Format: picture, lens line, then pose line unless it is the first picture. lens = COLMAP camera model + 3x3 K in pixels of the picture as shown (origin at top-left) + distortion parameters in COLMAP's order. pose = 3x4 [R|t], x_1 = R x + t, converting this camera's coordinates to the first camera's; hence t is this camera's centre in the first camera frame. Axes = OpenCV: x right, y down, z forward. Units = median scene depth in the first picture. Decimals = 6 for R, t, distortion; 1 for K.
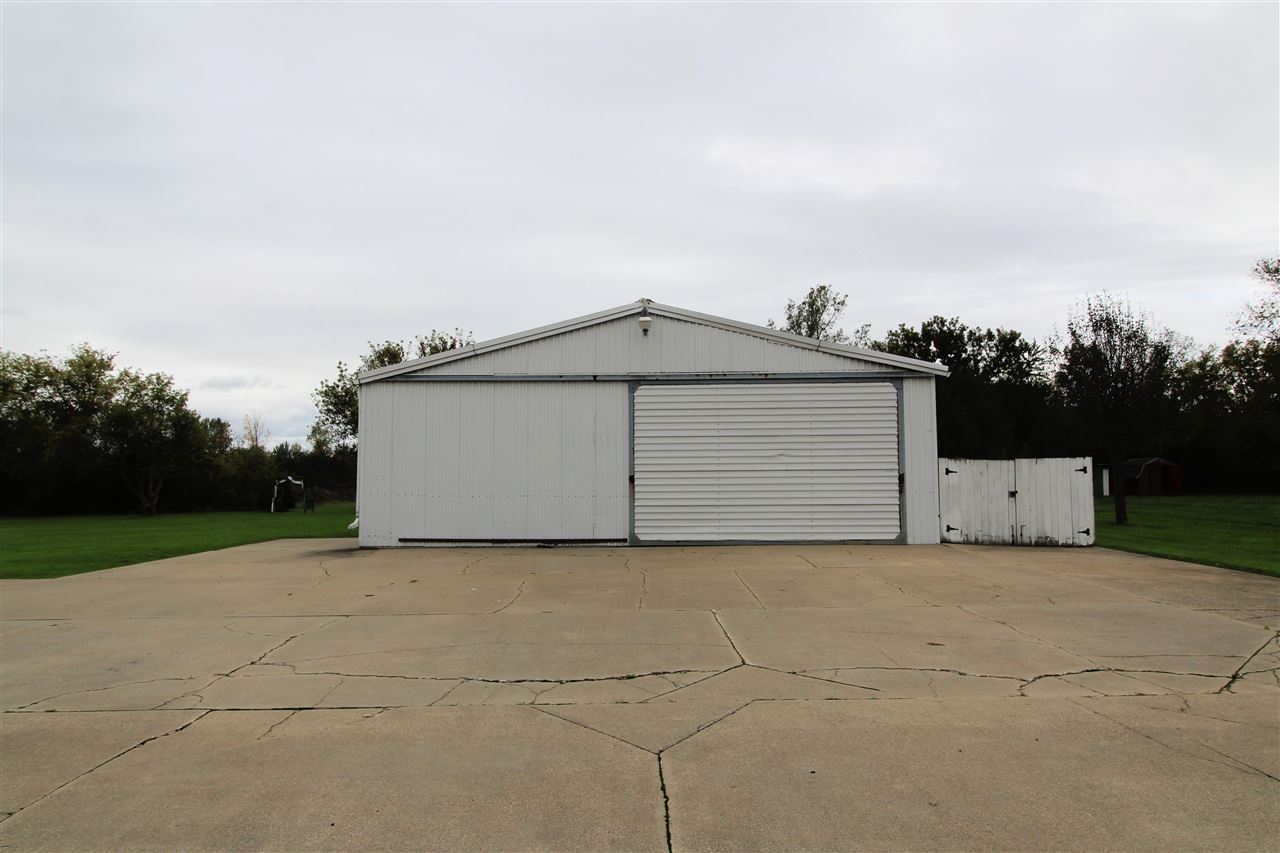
lens RADIAL K [[792.0, 0, 640.0], [0, 792.0, 426.5], [0, 0, 1]] dist [0.003375, 0.000399]
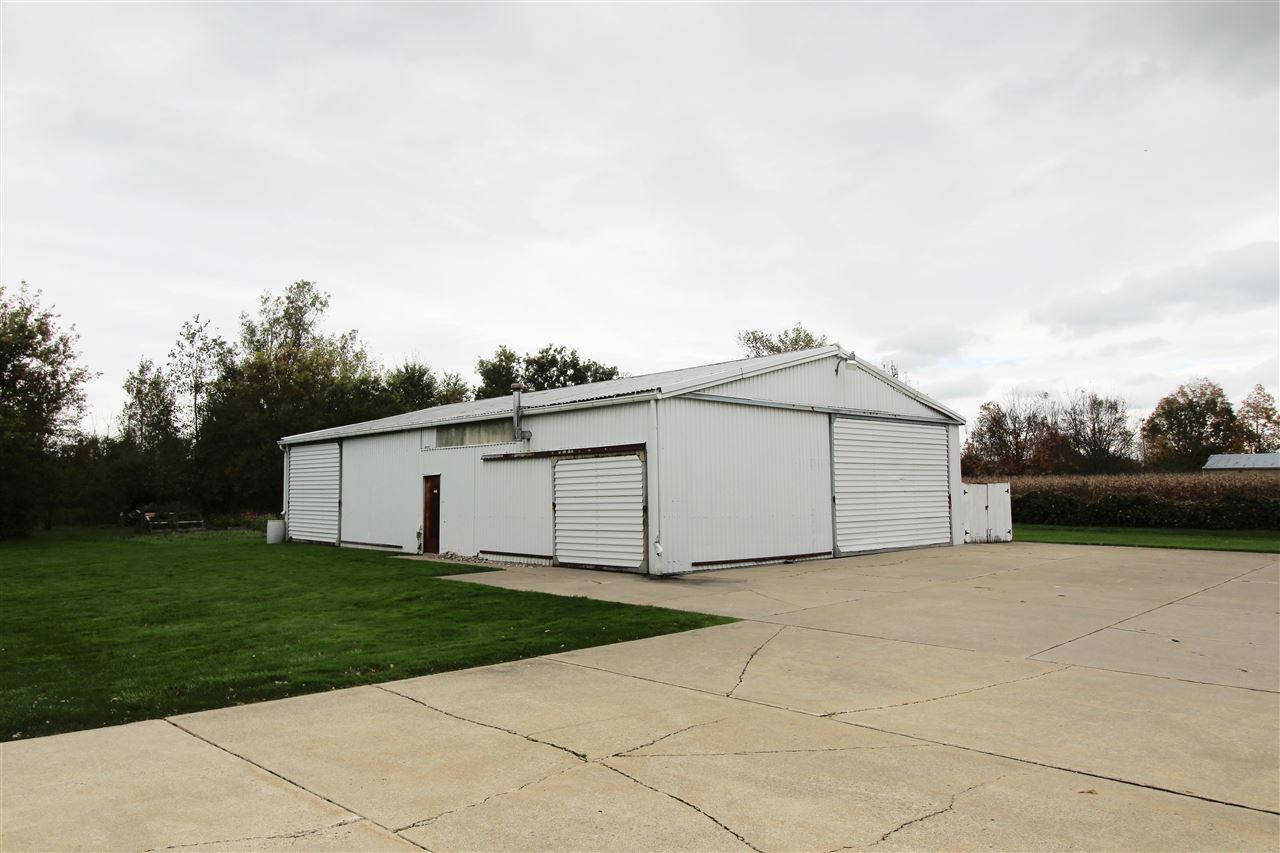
lens RADIAL K [[855.7, 0, 640.0], [0, 855.7, 426.5], [0, 0, 1]] dist [0.021670, 0.000656]
pose [[0.721015, 0.051819, 0.690979, -1.075897], [-0.039665, 0.998651, -0.033503, 0.014051], [-0.691783, -0.003251, 0.722098, 0.298108]]
